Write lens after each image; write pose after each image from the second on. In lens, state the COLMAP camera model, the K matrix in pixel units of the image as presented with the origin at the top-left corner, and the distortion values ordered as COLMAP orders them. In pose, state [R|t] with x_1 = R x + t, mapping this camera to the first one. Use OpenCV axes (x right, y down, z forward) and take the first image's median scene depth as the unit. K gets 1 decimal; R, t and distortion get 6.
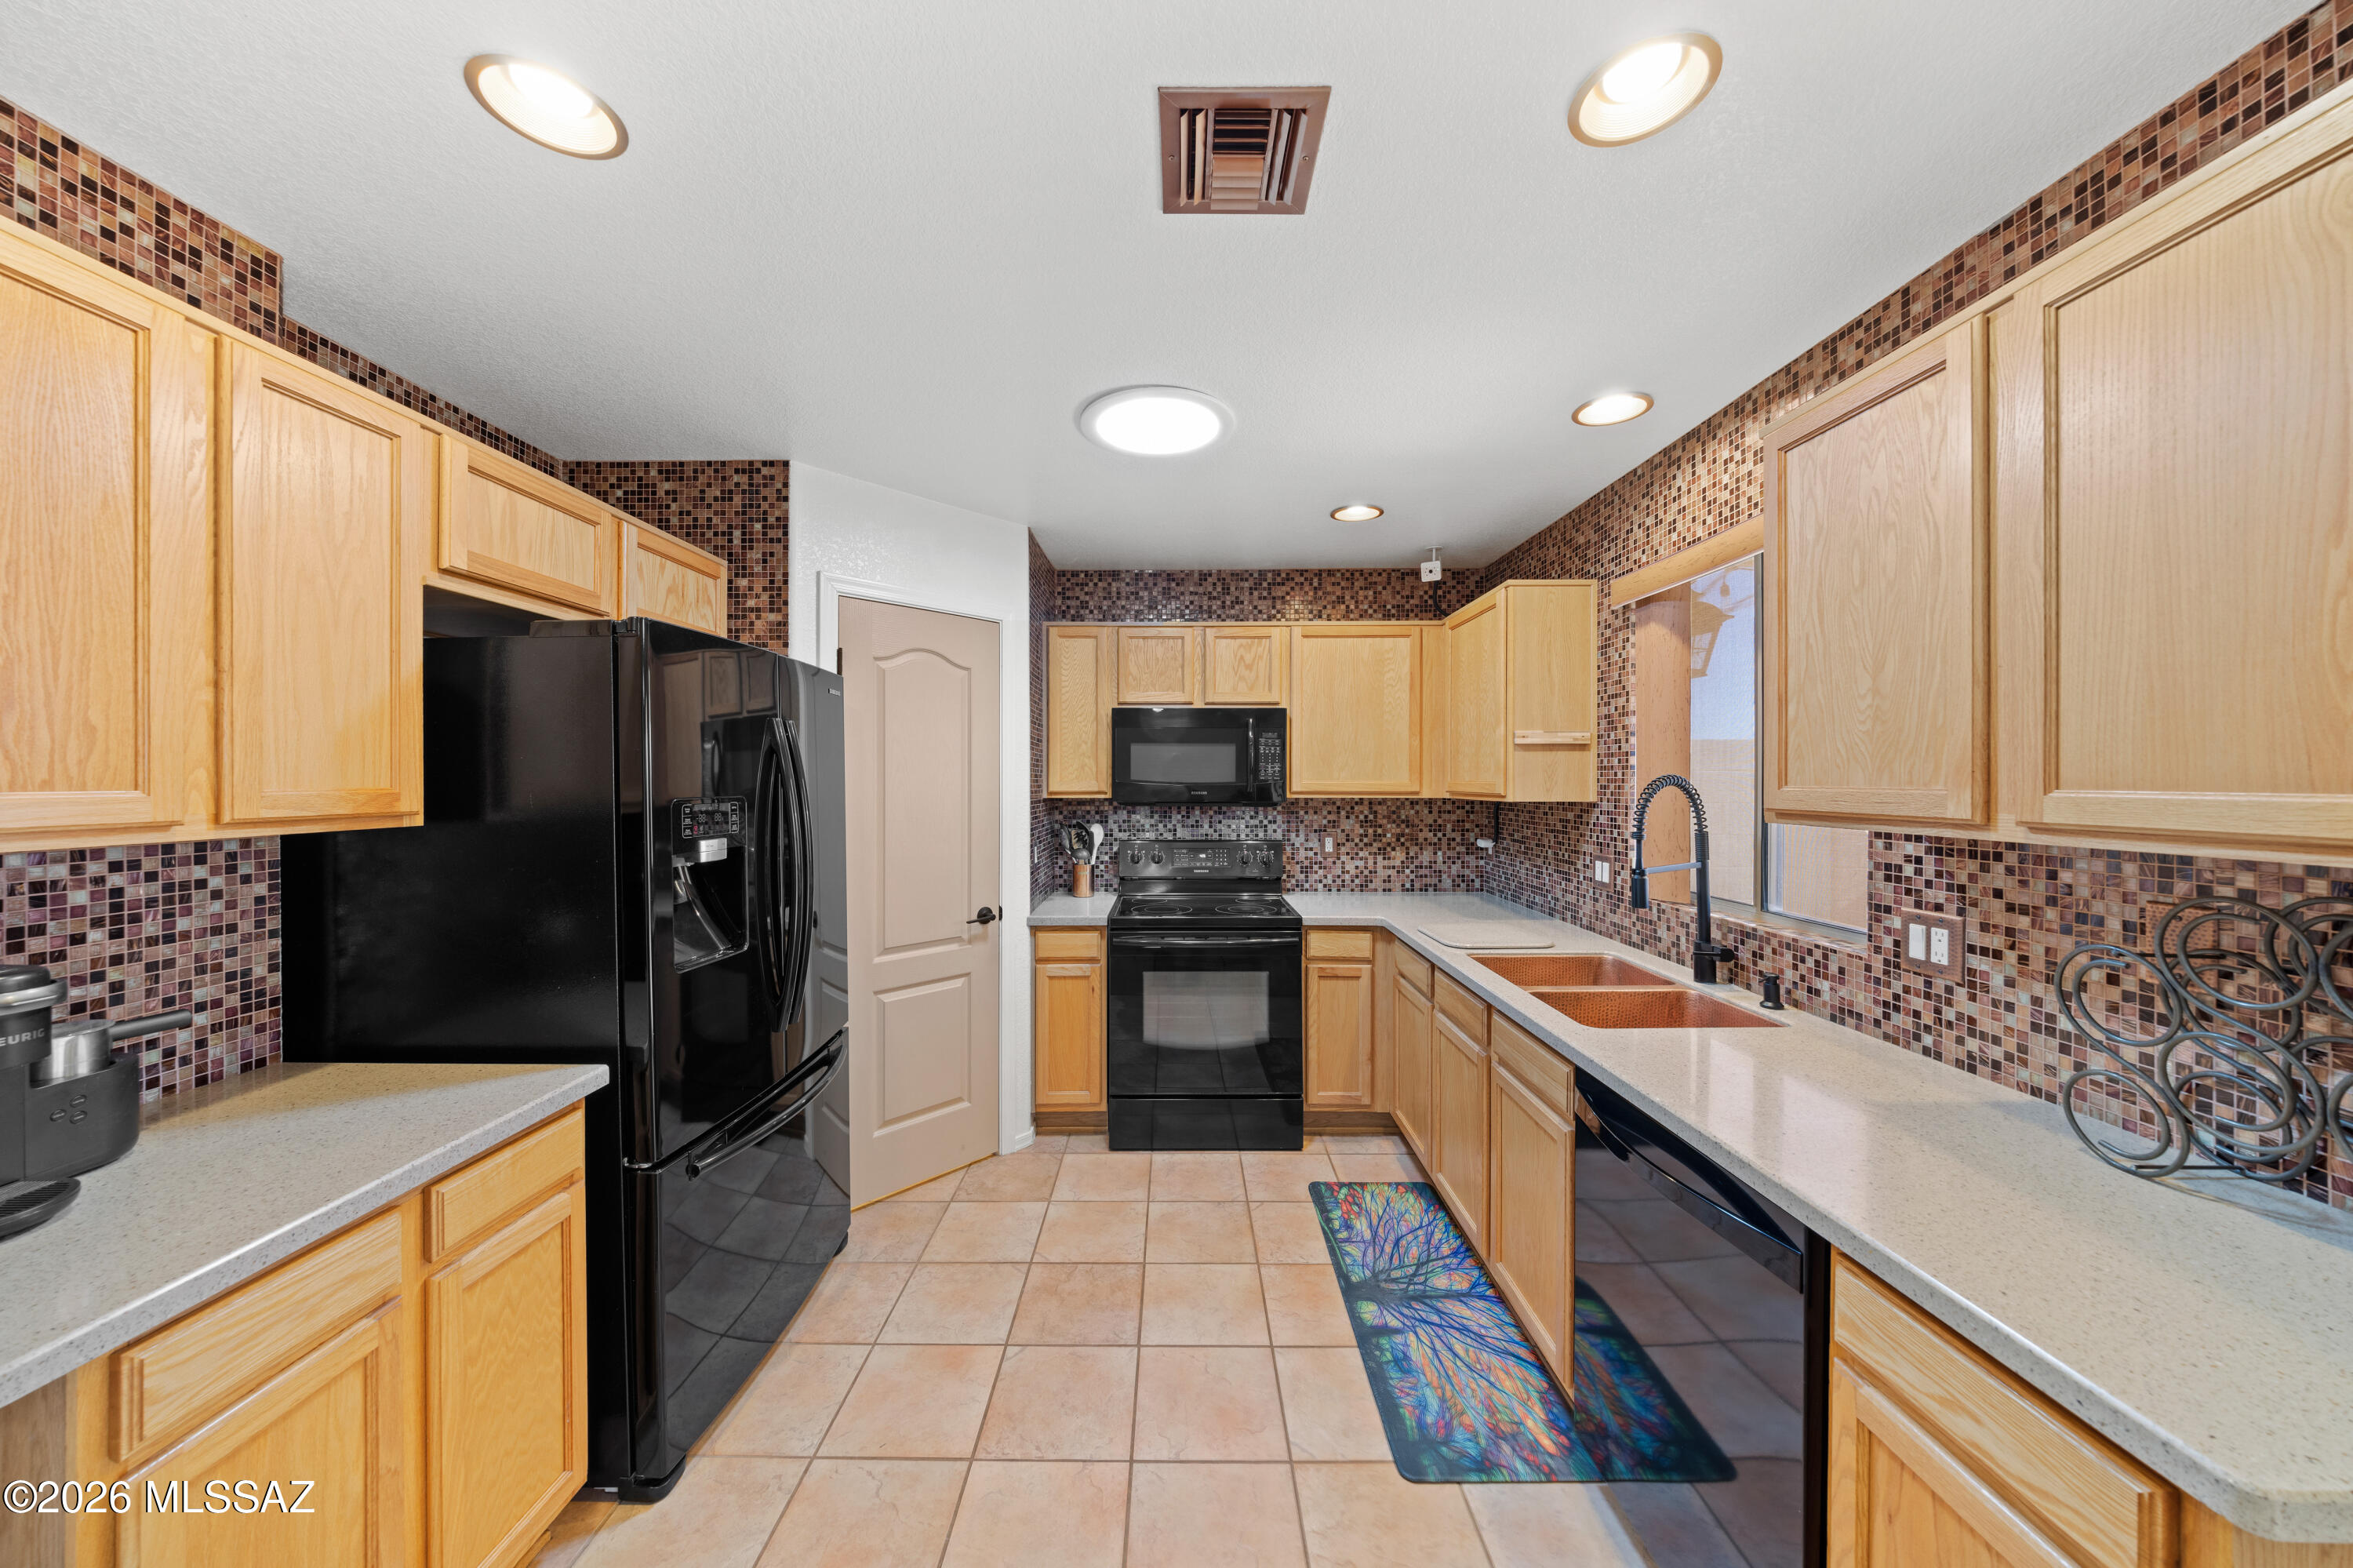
lens RADIAL K [[785.4, 0, 1178.0], [0, 785.4, 782.3], [0, 0, 1]] dist [-0.005997, -0.000797]
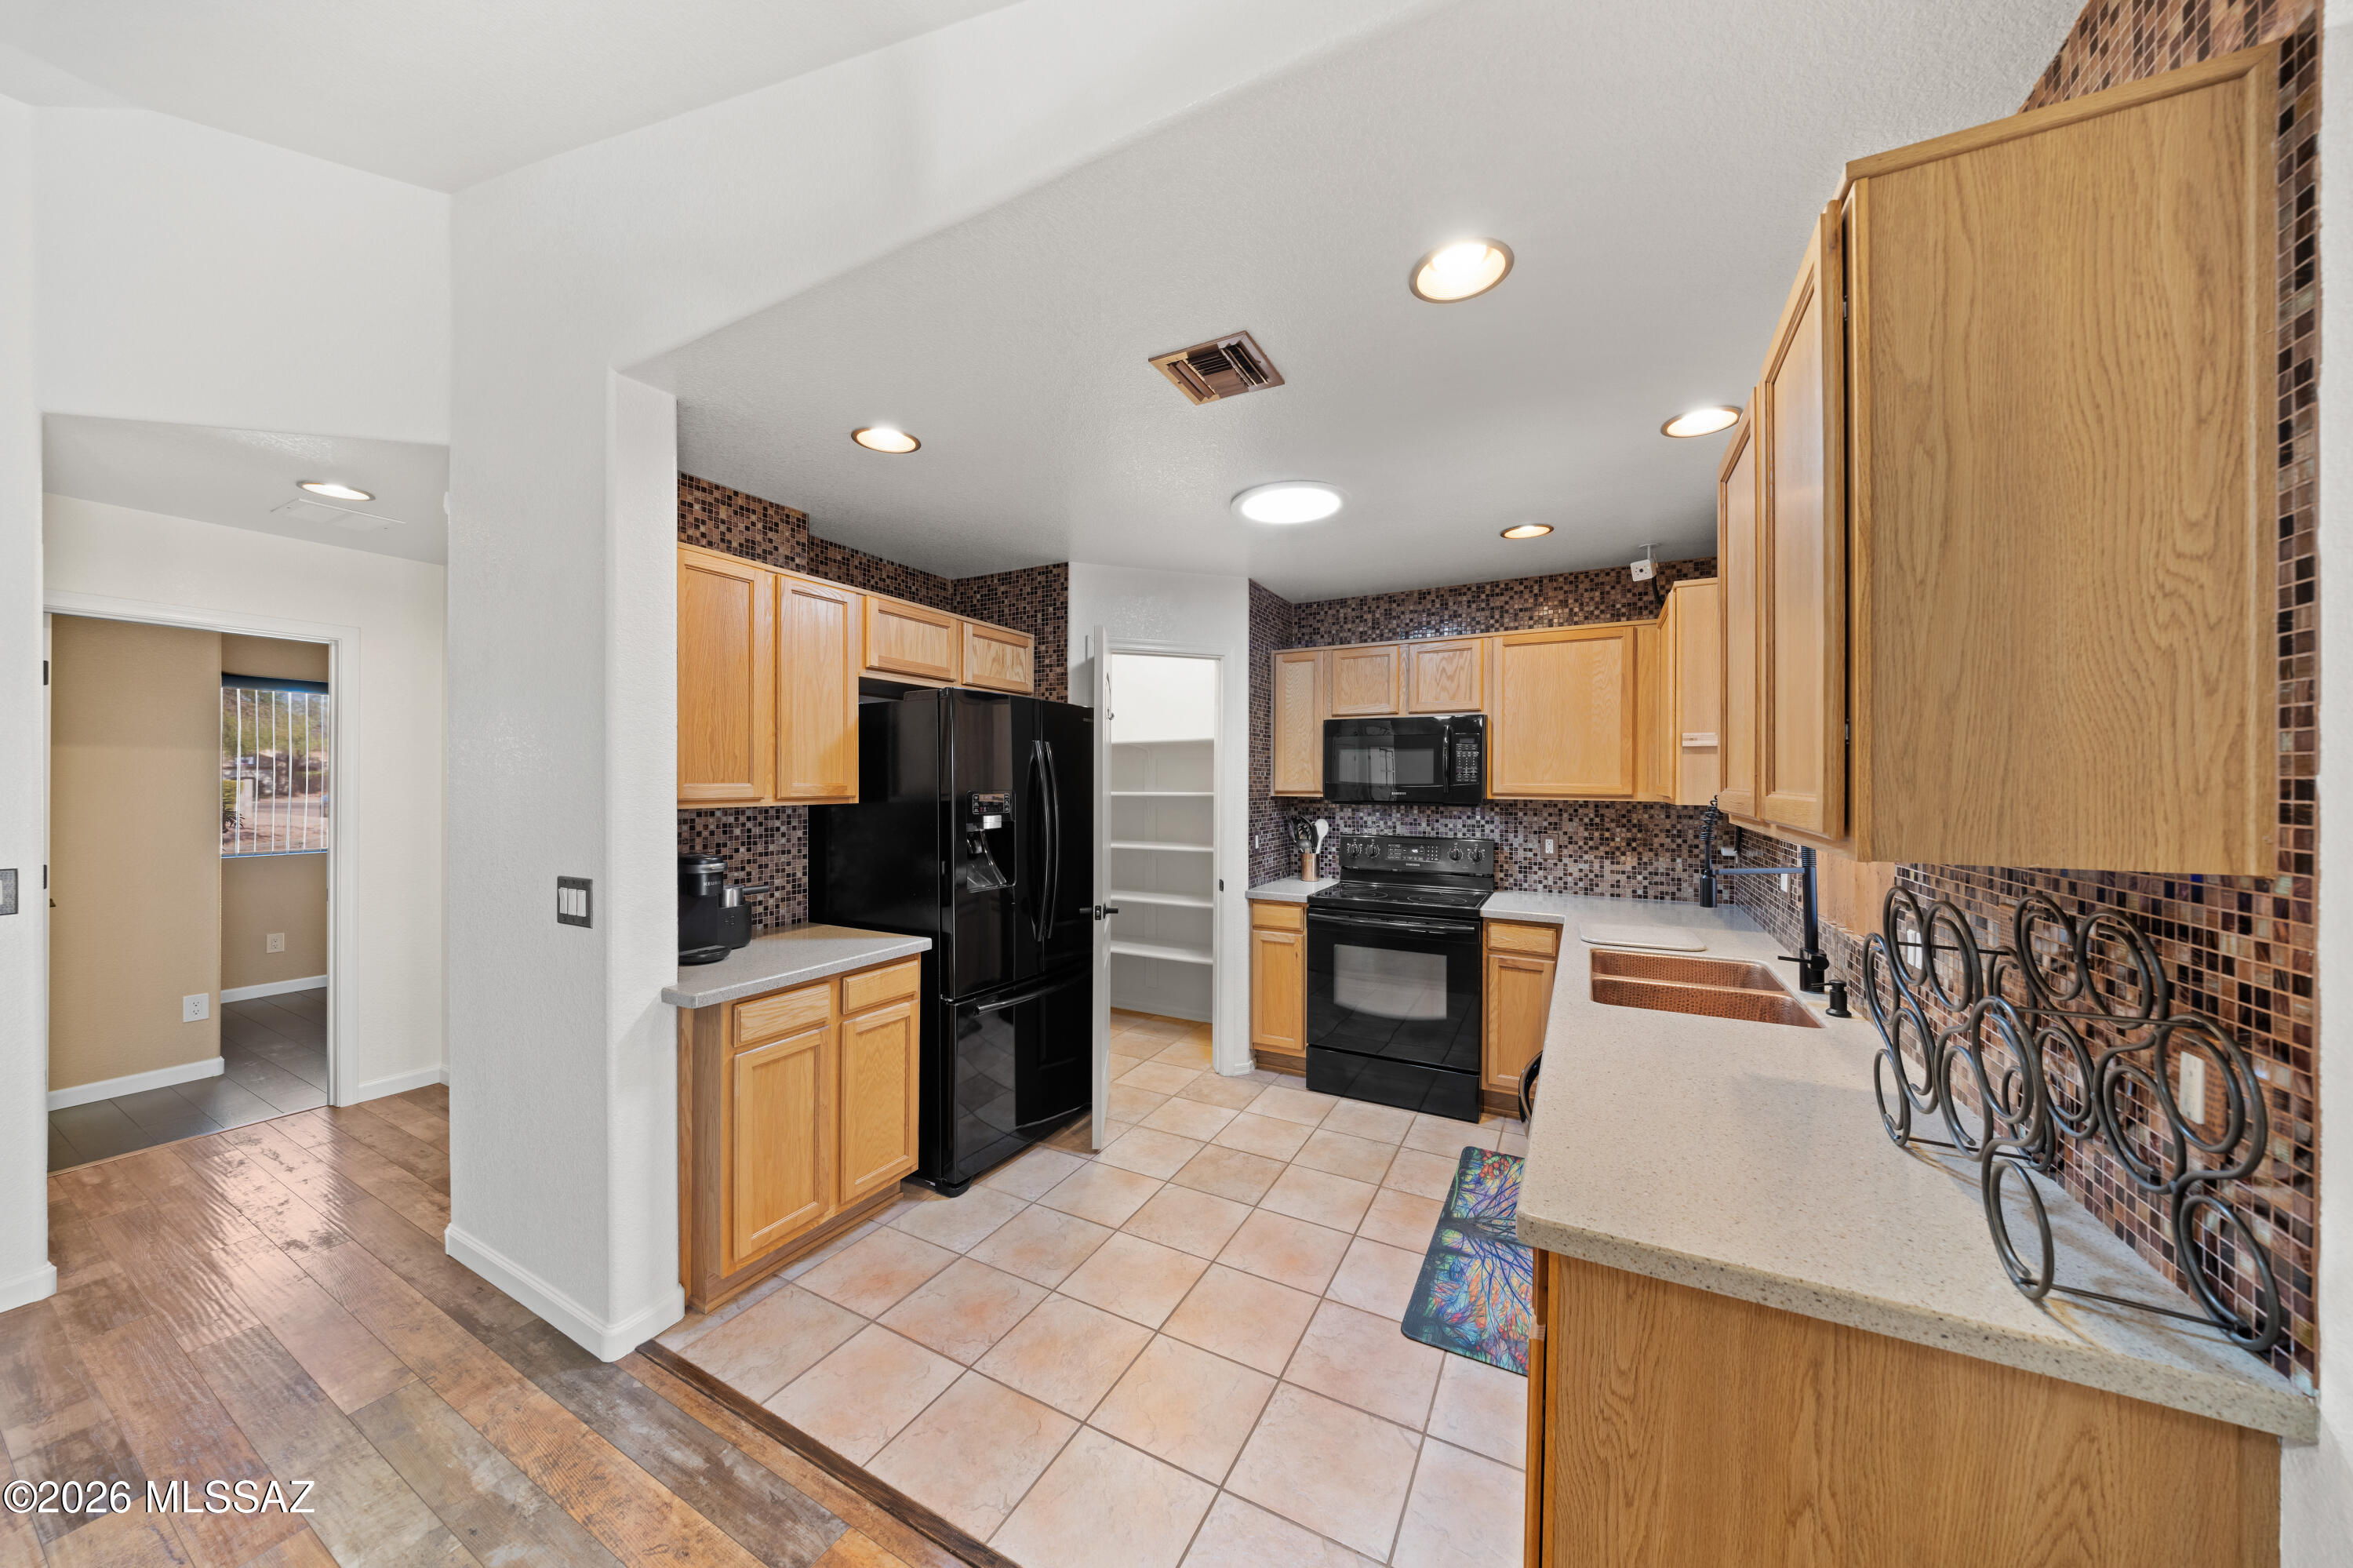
lens RADIAL K [[785.4, 0, 1173.9], [0, 785.4, 785.4], [0, 0, 1]] dist [-0.005997, -0.000797]
pose [[0.881235, 0.005253, -0.472648, 0.537923], [-0.005331, 0.999985, 0.001174, 0.004843], [0.472648, 0.001485, 0.881250, -0.282091]]
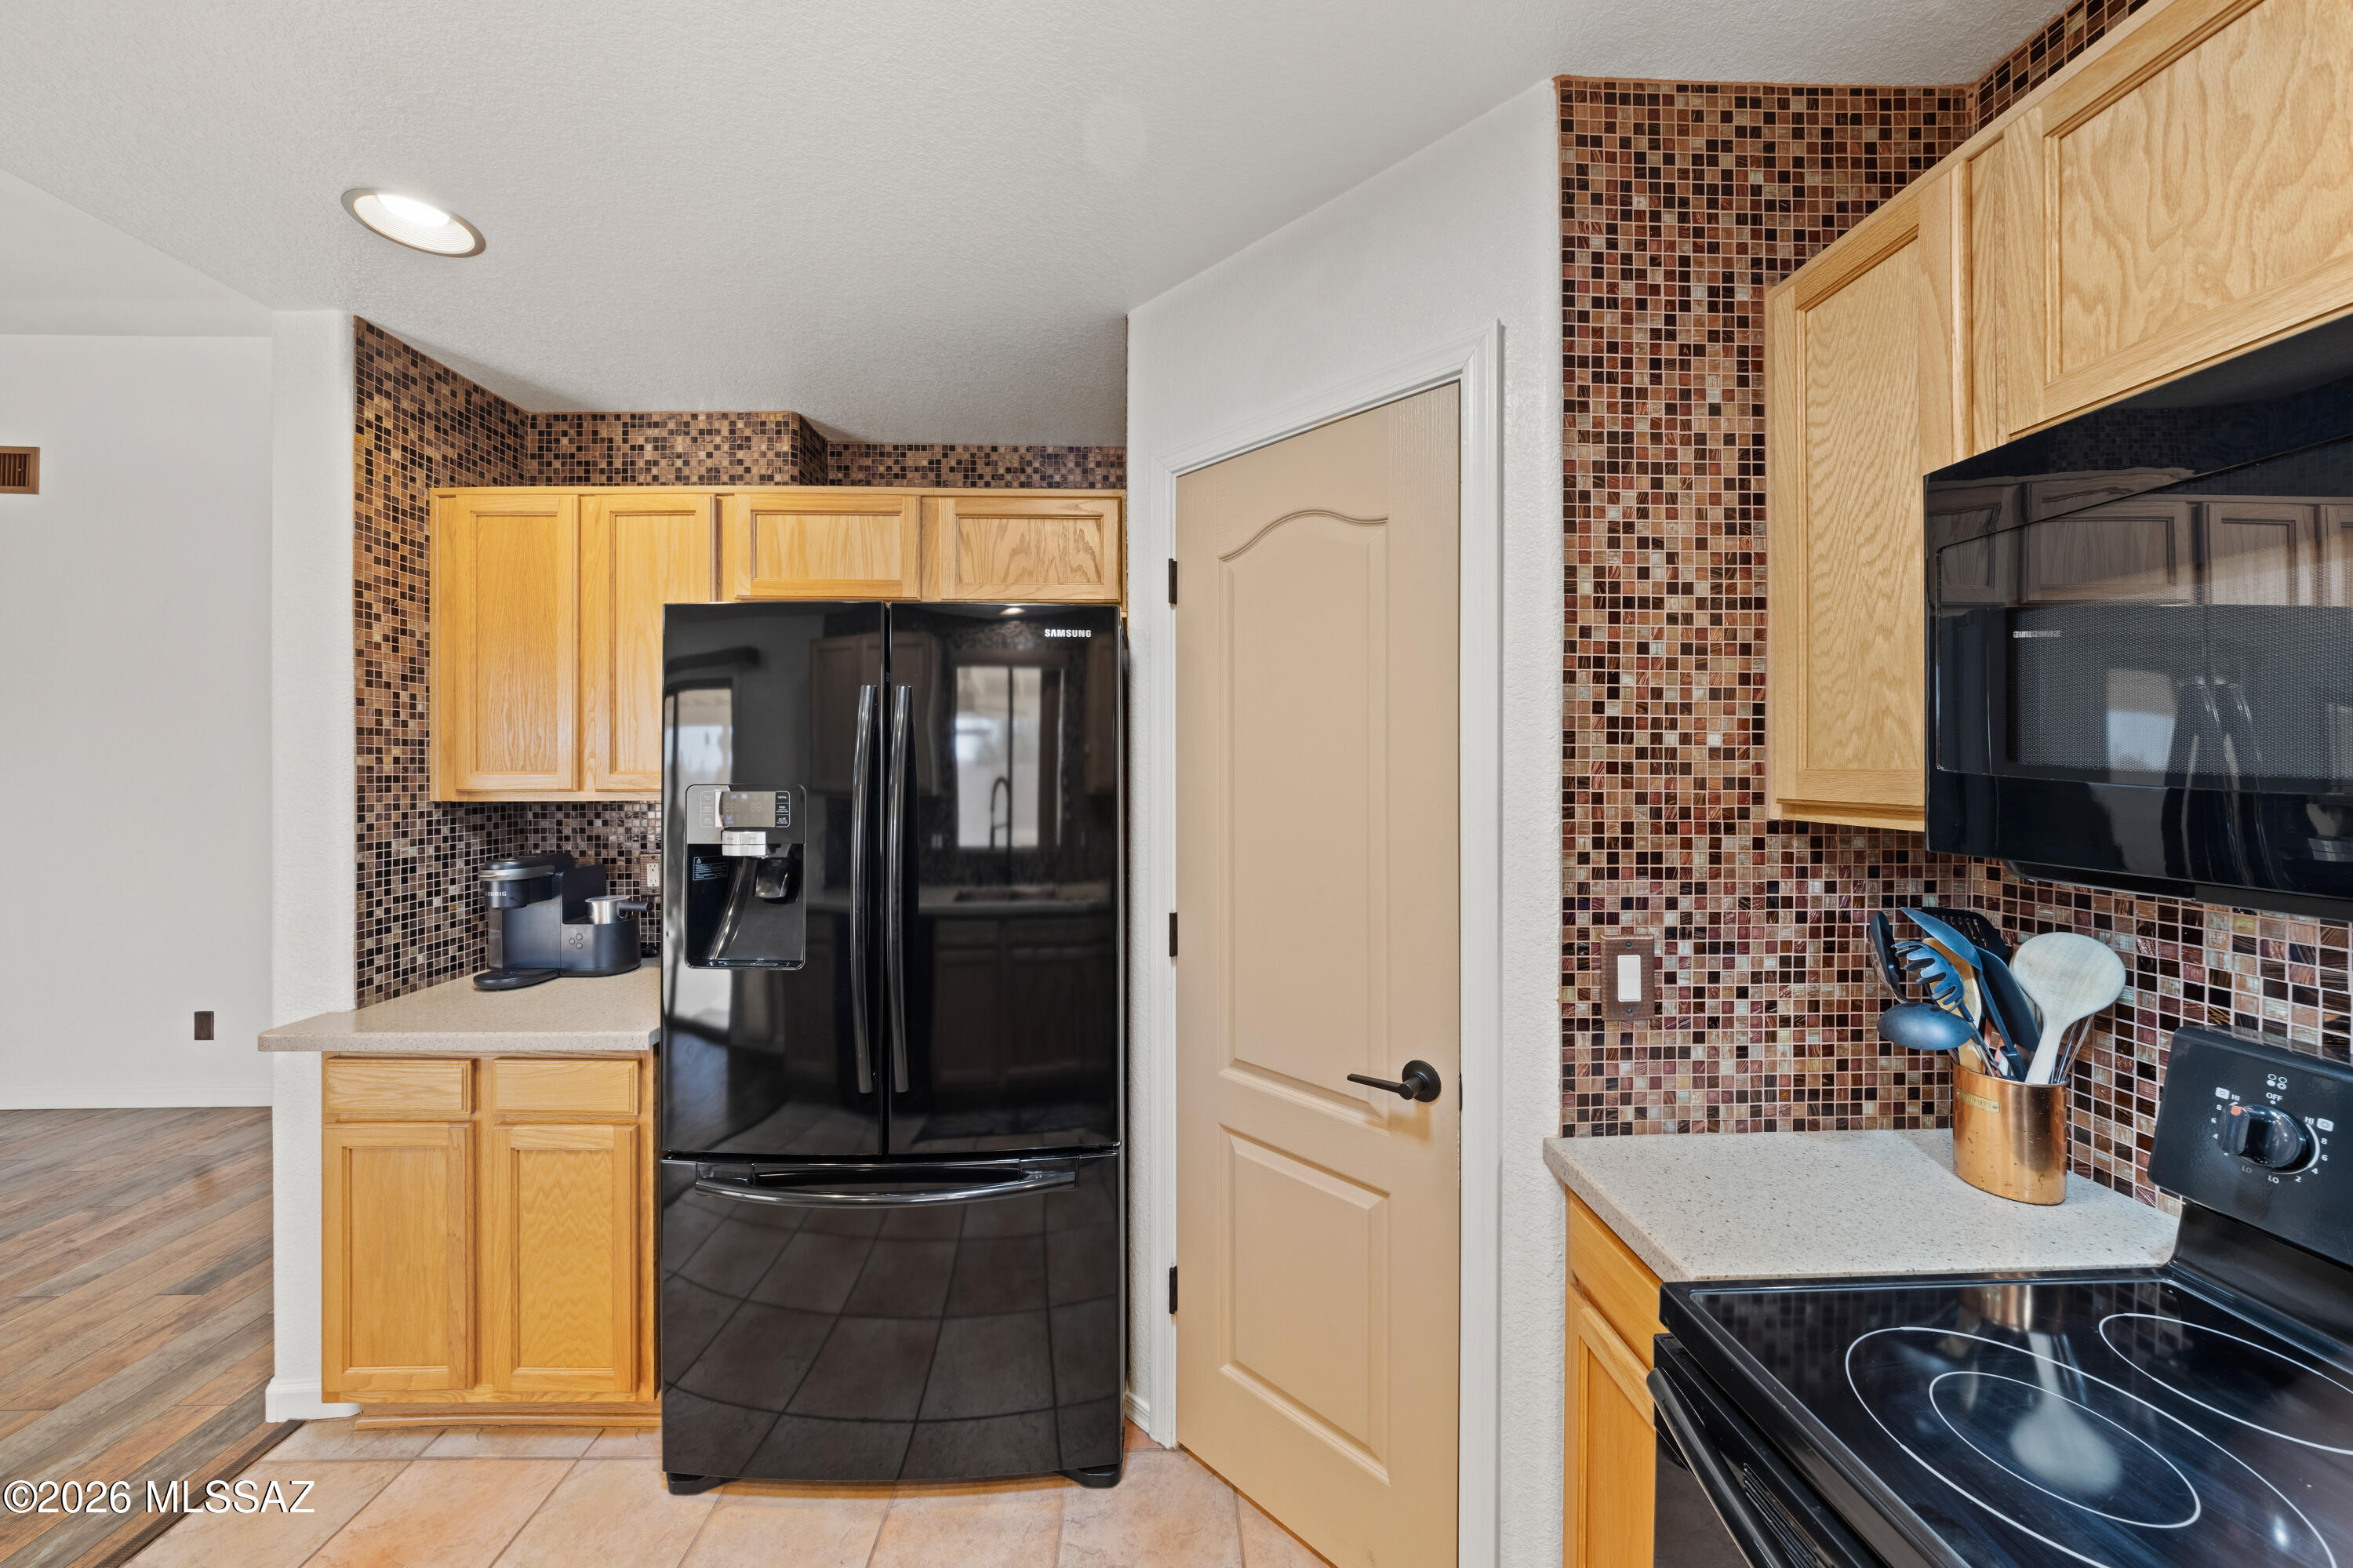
lens RADIAL K [[785.4, 0, 1161.3], [0, 785.4, 770.6], [0, 0, 1]] dist [-0.005997, -0.000797]
pose [[0.020424, 0.002663, -0.999788, 0.310516], [-0.004655, 0.999986, 0.002568, -0.000909], [0.999781, 0.004602, 0.020436, 1.481276]]
